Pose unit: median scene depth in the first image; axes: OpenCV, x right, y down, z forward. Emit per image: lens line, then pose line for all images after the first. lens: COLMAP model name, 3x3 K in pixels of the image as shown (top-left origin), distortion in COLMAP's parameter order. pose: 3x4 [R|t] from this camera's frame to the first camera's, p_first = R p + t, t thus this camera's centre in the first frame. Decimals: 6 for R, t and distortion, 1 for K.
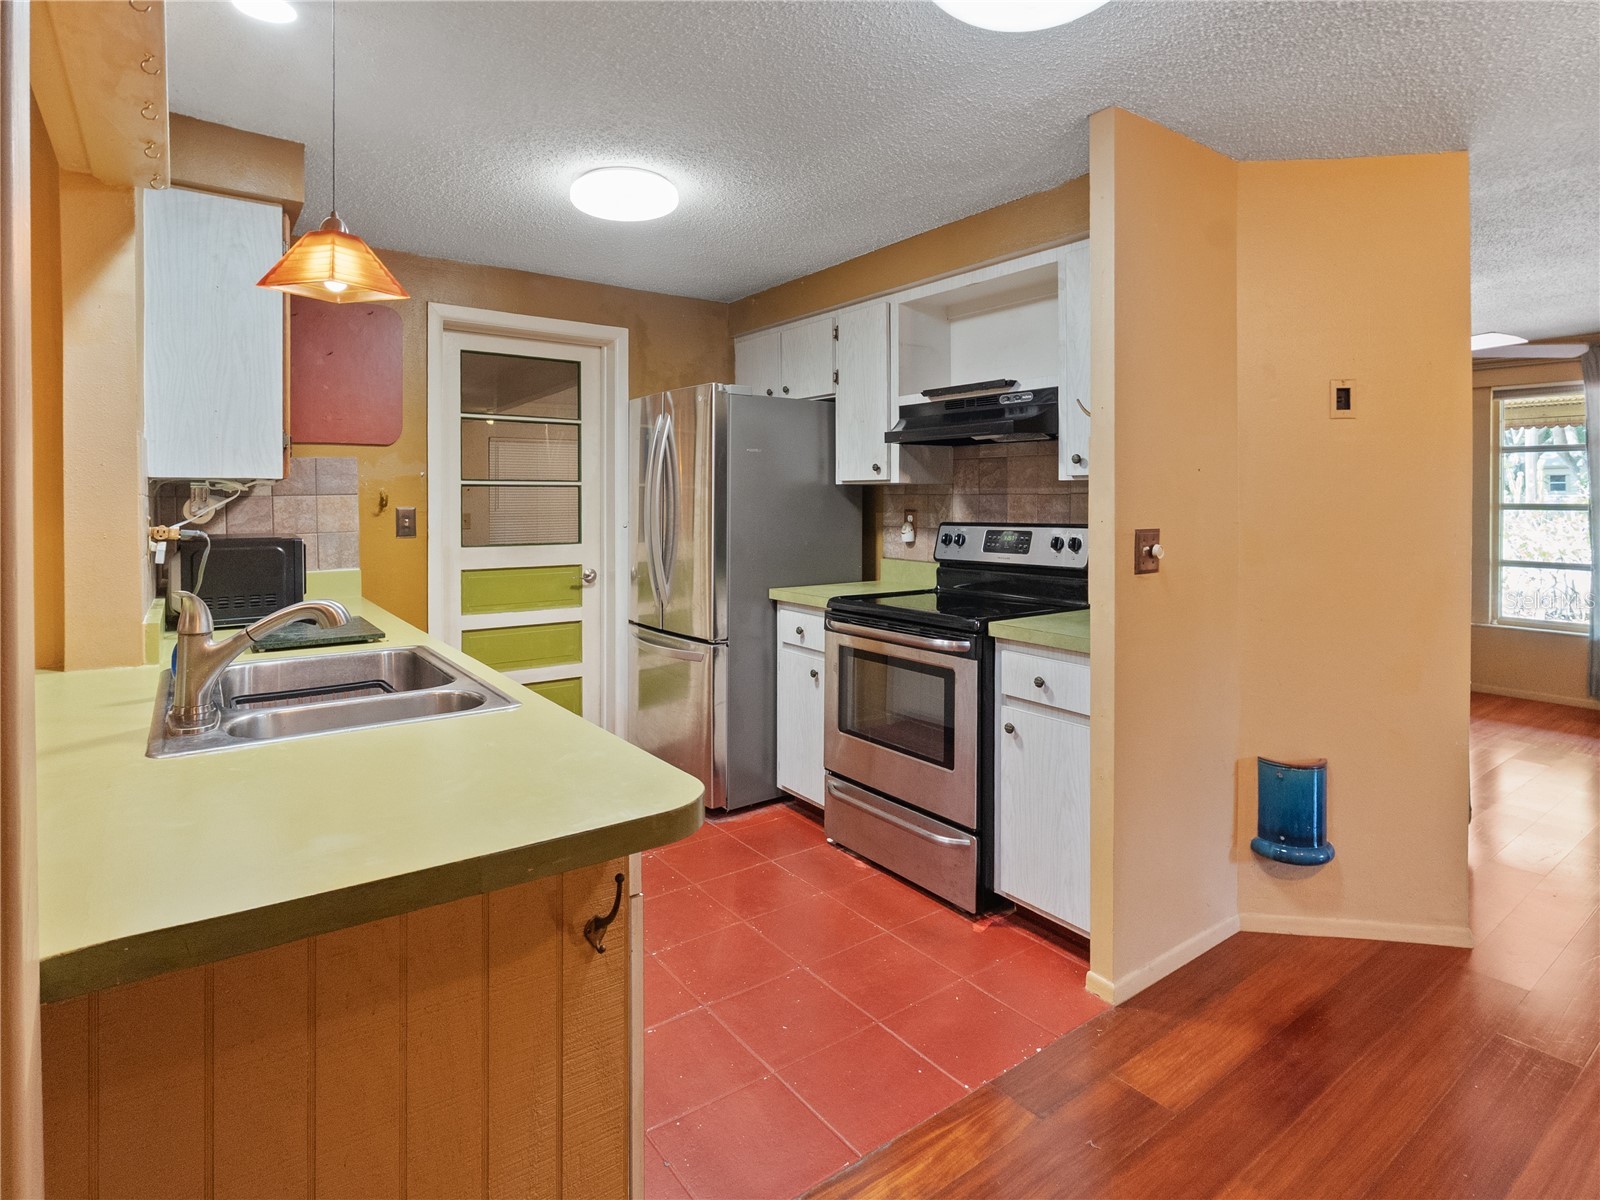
lens RADIAL K [[831.5, 0, 773.7], [0, 831.5, 519.6], [0, 0, 1]] dist [-0.018874, -0.000101]
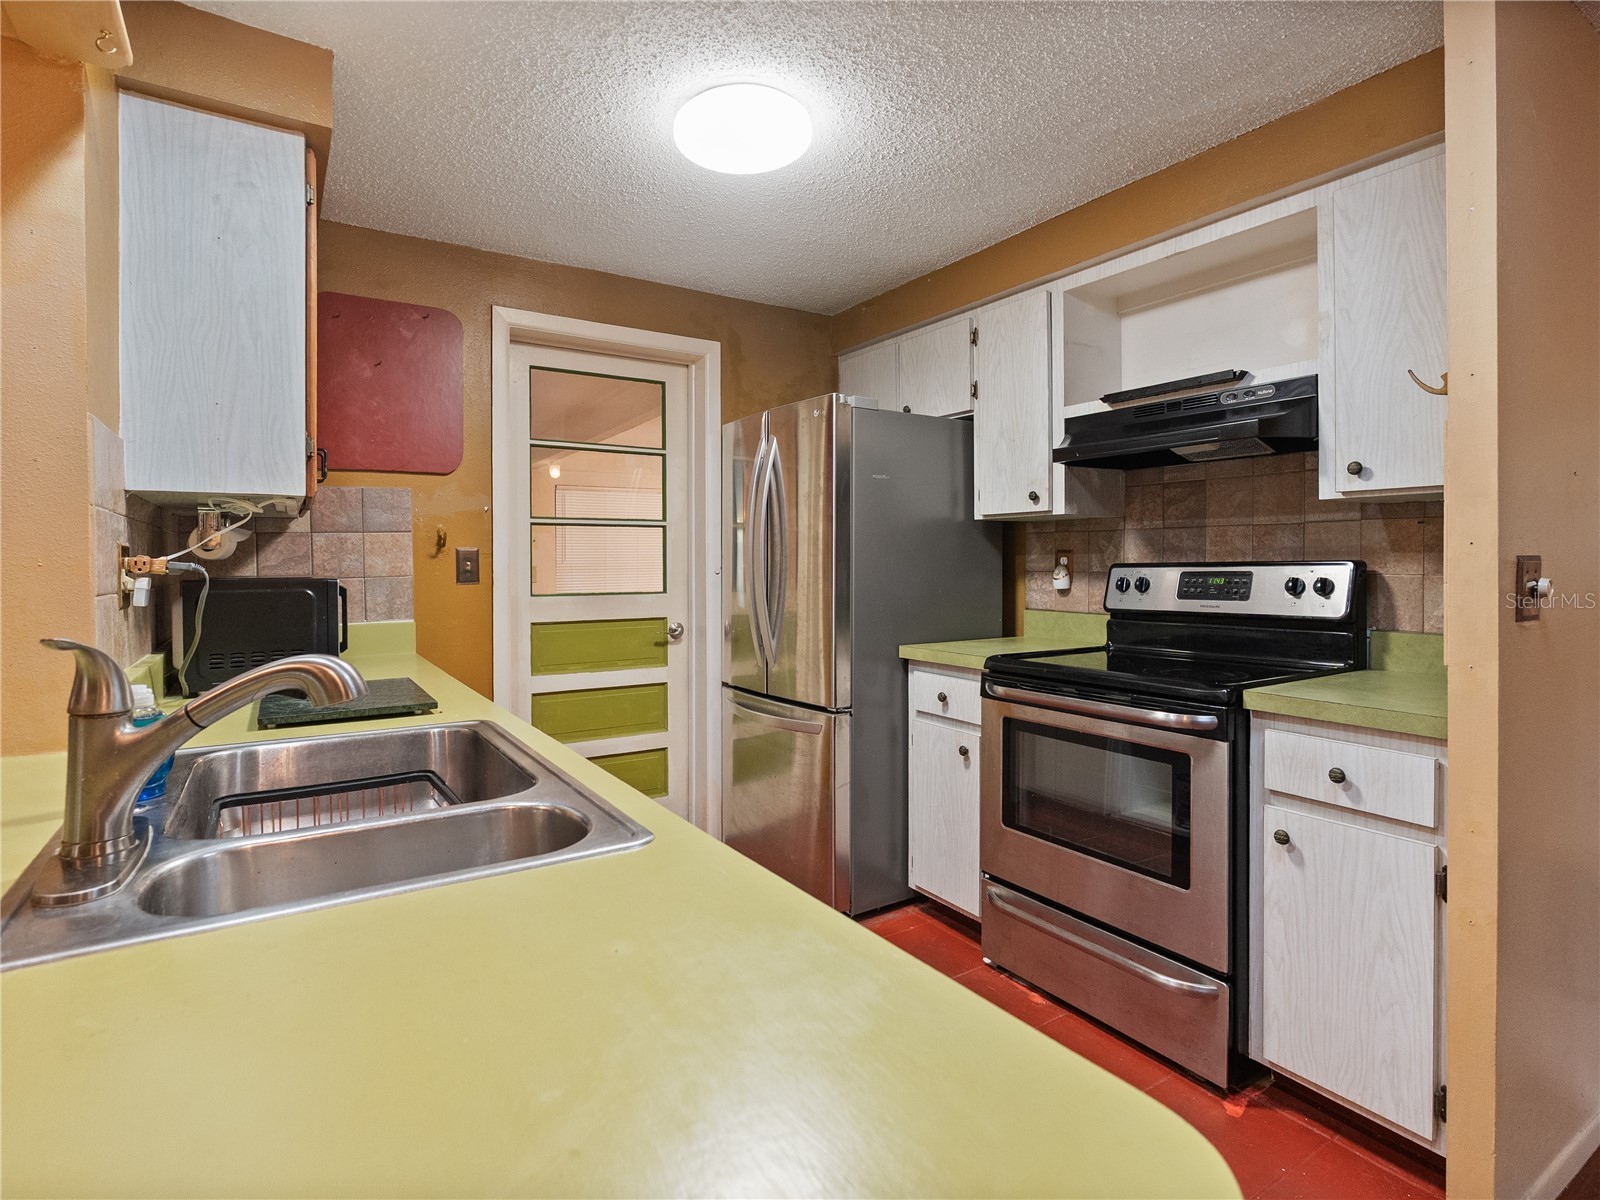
lens RADIAL K [[831.5, 0, 774.1], [0, 831.5, 577.6], [0, 0, 1]] dist [-0.018874, -0.000101]
pose [[0.997711, -0.002970, -0.067560, -0.083076], [0.002866, 0.999995, -0.001642, 0.019556], [0.067565, 0.001444, 0.997714, 0.196512]]
